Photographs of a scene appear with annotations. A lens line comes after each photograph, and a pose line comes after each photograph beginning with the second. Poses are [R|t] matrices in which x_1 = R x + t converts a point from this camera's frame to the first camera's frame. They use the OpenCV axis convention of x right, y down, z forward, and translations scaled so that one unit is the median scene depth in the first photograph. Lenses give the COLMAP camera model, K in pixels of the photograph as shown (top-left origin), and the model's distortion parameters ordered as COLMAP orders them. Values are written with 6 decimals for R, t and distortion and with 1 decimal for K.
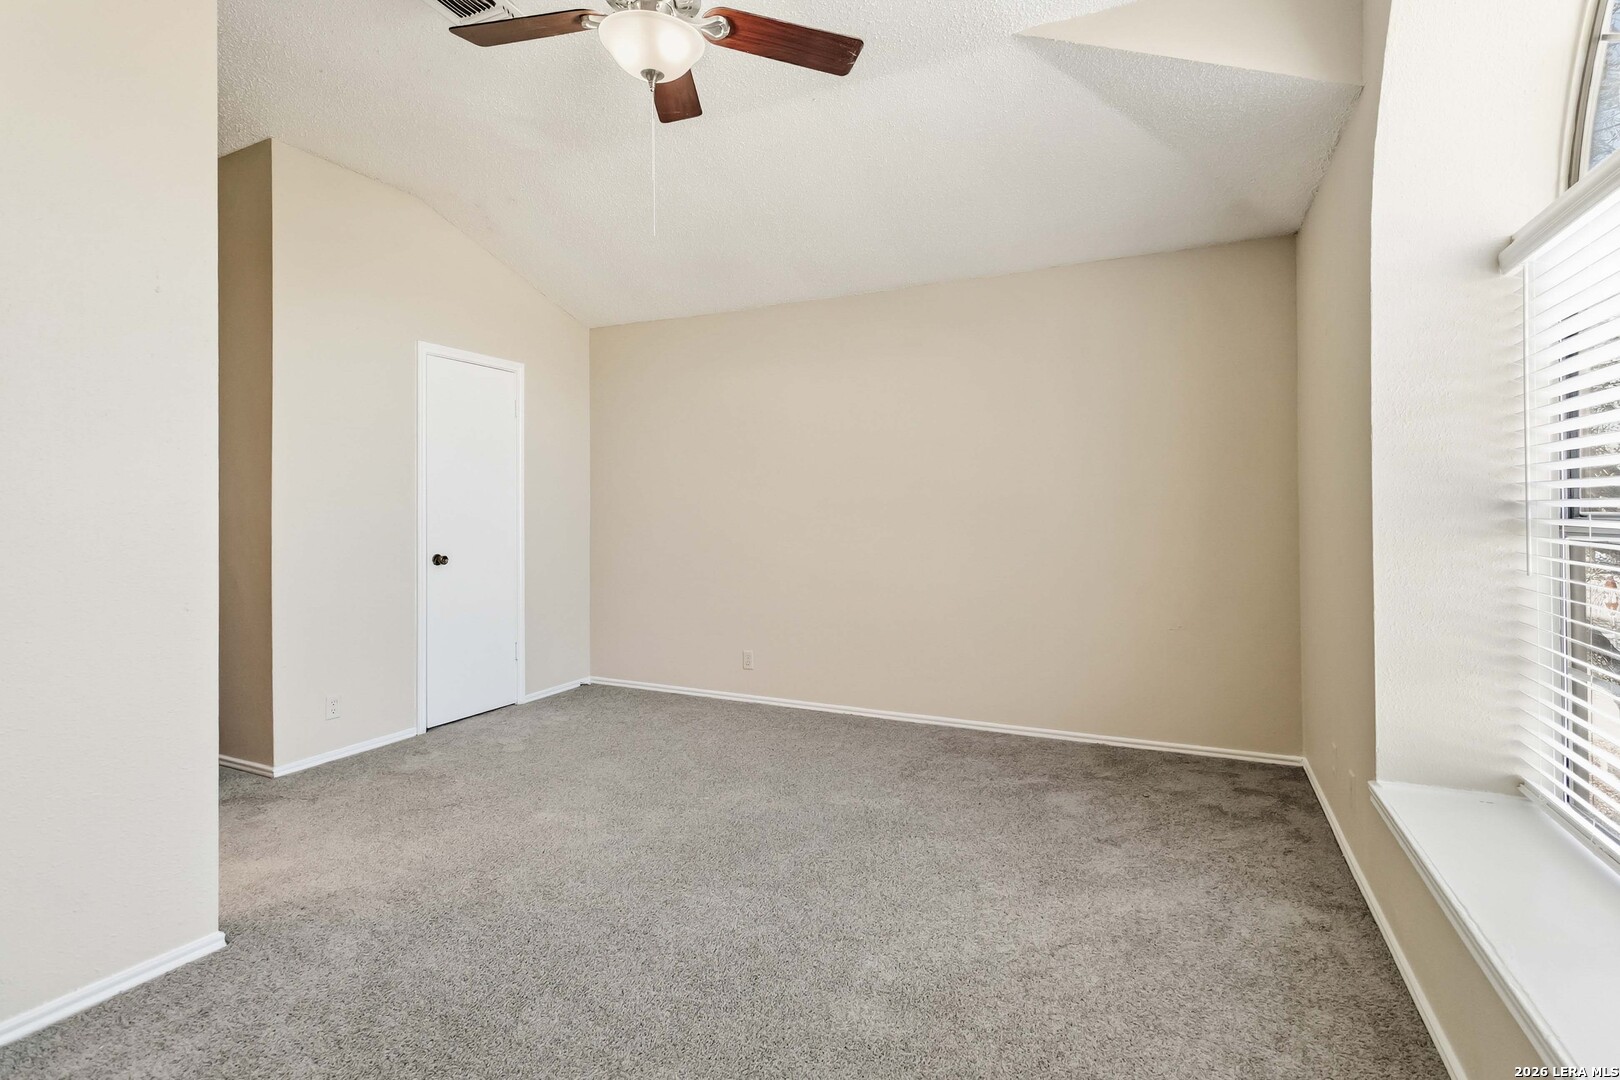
lens RADIAL K [[765.3, 0, 816.9], [0, 765.3, 525.4], [0, 0, 1]] dist [-0.000735, -0.000480]
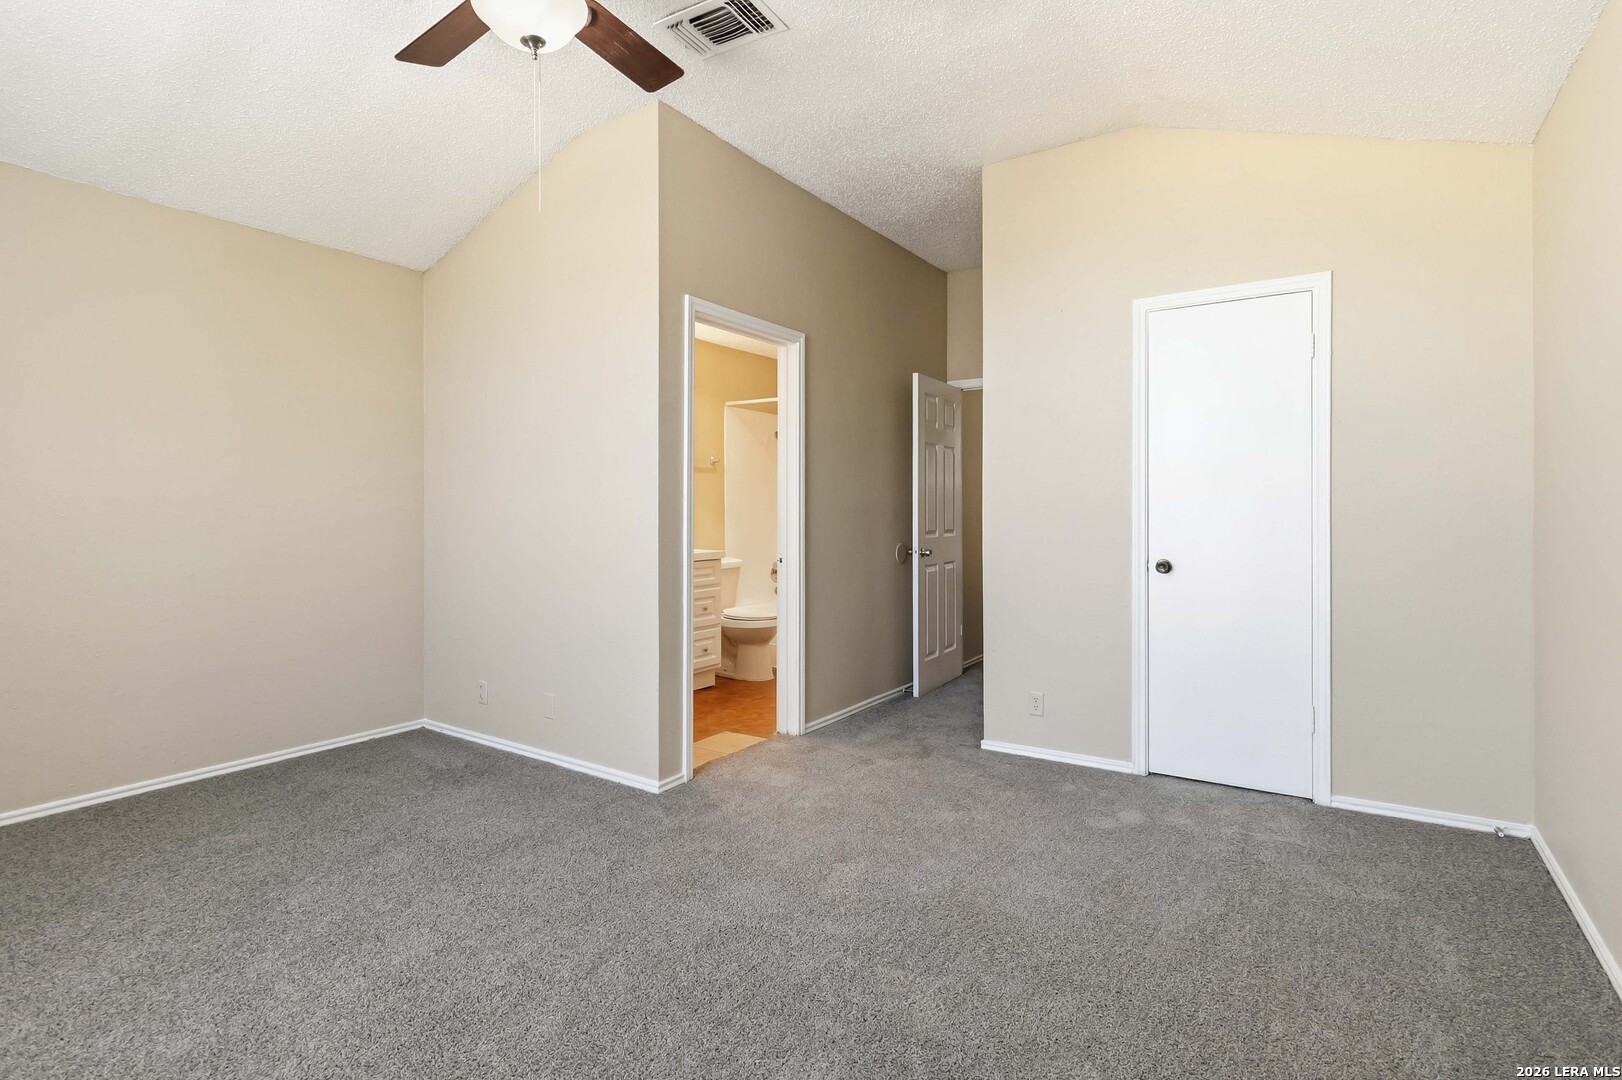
lens RADIAL K [[766.3, 0, 817.9], [0, 766.3, 525.4], [0, 0, 1]] dist [-0.000735, -0.000480]
pose [[-0.152361, 0.012513, -0.988246, 0.334556], [-0.012755, 0.999812, 0.014626, -0.005170], [0.988243, 0.014833, -0.152173, 0.734666]]
